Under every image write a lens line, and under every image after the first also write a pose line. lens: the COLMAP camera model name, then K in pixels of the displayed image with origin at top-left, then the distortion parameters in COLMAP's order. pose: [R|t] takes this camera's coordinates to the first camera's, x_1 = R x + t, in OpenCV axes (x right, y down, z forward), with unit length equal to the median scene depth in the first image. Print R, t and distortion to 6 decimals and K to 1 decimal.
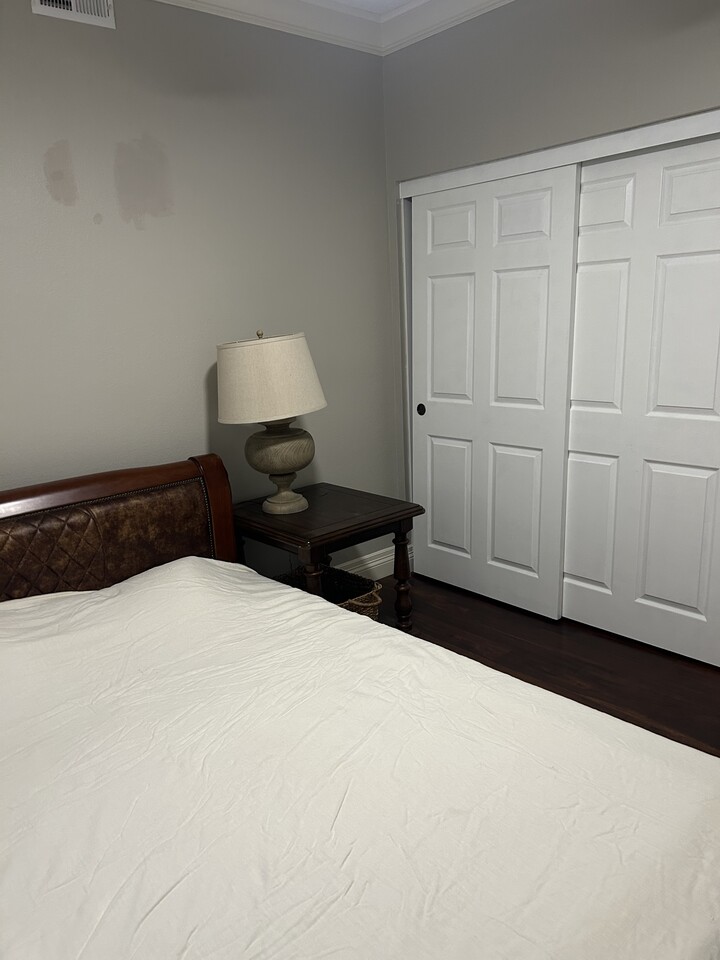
lens RADIAL K [[727.7, 0, 360.0], [0, 727.7, 480.0], [0, 0, 1]] dist [0.048221, -0.072072]
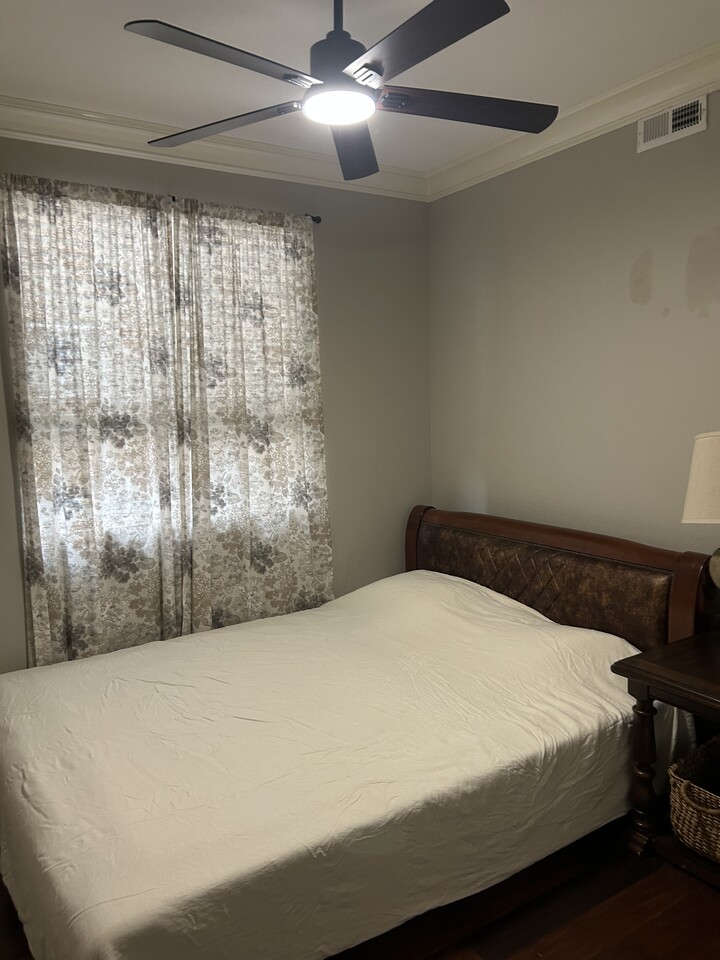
lens RADIAL K [[710.5, 0, 357.2], [0, 710.5, 462.9], [0, 0, 1]] dist [0.010586, 0.001291]
pose [[-0.157075, 0.126660, -0.979431, 0.808805], [-0.215824, 0.963367, 0.159195, -0.220595], [0.963715, 0.236391, -0.123985, 0.777137]]
